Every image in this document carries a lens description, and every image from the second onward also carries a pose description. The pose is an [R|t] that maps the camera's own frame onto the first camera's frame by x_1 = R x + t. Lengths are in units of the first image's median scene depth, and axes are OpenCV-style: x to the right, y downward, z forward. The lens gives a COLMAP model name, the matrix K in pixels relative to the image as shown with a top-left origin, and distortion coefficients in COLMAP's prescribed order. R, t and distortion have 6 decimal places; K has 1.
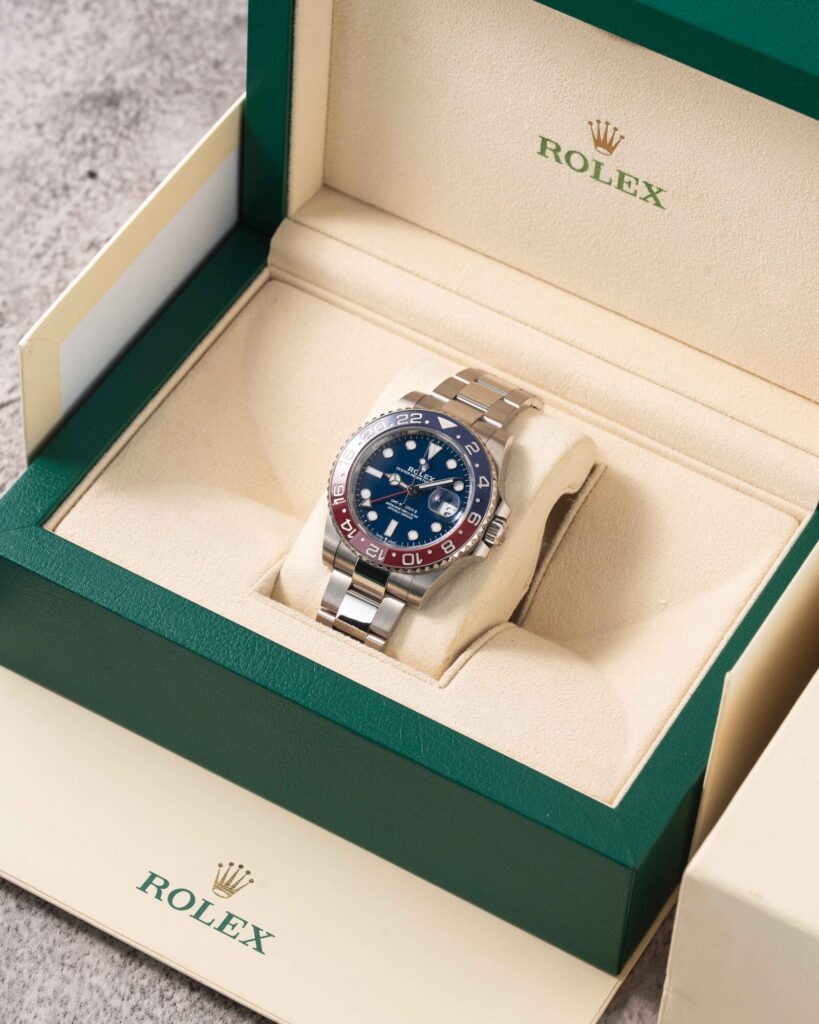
lens RADIAL K [[3556.2, 0, 409.5], [0, 3556.2, 512.0], [0, 0, 1]] dist [-0.009669, -0.434434]
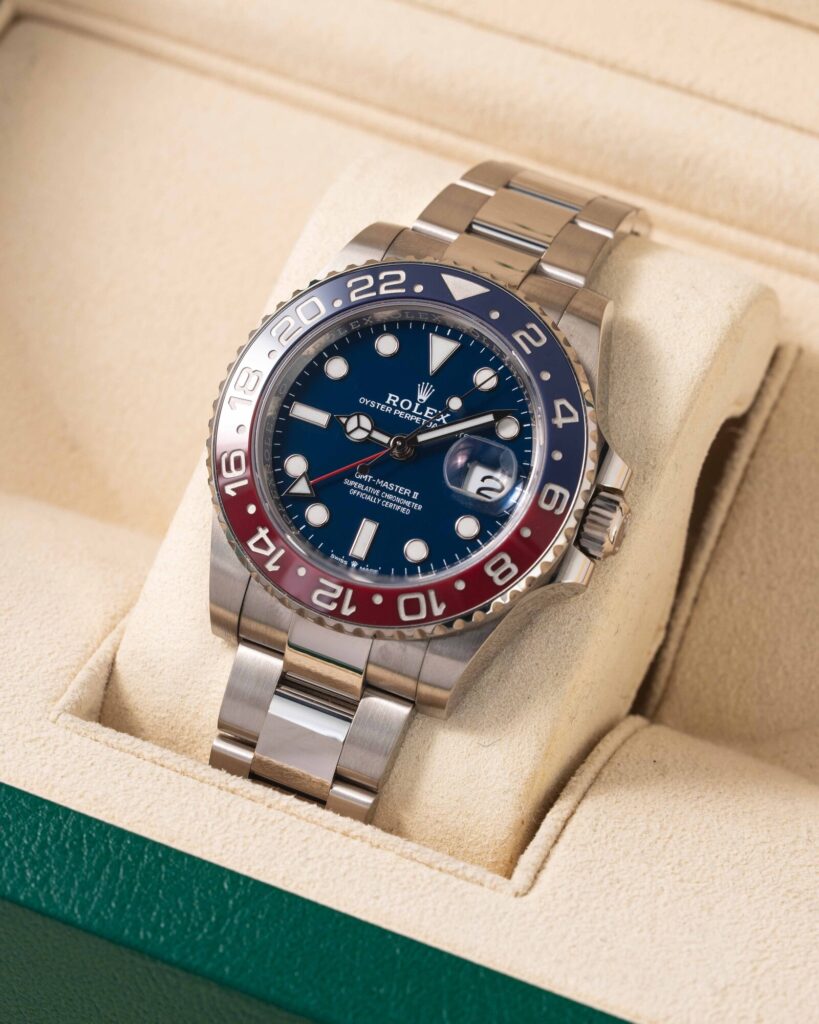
lens RADIAL K [[4597.2, 0, 409.5], [0, 4597.2, 512.0], [0, 0, 1]] dist [0.259641, -6.616895]
pose [[0.993558, -0.100684, 0.052004, -0.028412], [0.099631, 0.994771, 0.022468, -0.010787], [-0.053994, -0.017142, 0.998394, 0.434076]]
